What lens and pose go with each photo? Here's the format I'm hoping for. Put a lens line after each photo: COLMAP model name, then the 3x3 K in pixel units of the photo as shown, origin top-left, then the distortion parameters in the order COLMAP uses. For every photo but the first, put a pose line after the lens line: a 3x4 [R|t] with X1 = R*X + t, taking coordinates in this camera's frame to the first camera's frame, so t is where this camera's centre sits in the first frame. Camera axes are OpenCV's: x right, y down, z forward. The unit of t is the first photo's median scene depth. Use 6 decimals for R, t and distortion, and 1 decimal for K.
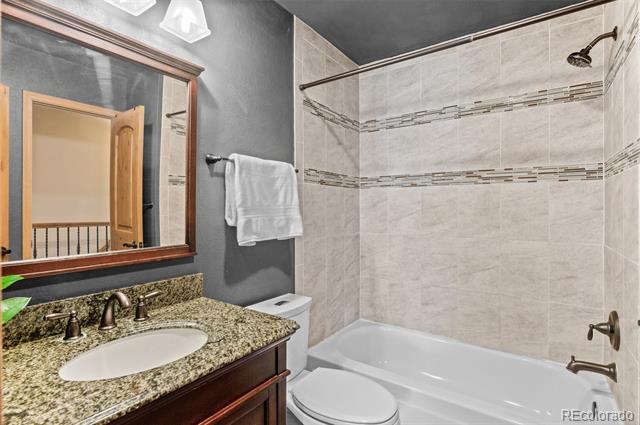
lens RADIAL K [[319.5, 0, 320.1], [0, 319.5, 210.2], [0, 0, 1]] dist [-0.001447, 0.000383]
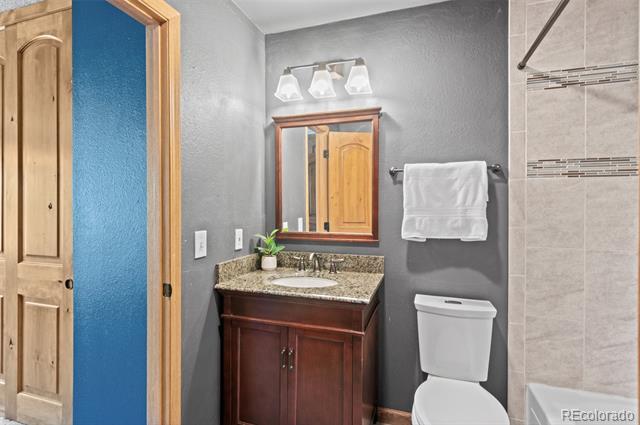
lens RADIAL K [[319.5, 0, 320.3], [0, 319.5, 209.2], [0, 0, 1]] dist [-0.001447, 0.000383]
pose [[0.277336, 0.009272, -0.960728, 0.742151], [-0.006715, 0.999948, 0.007713, -0.010737], [0.960749, 0.004312, 0.277384, 0.313795]]
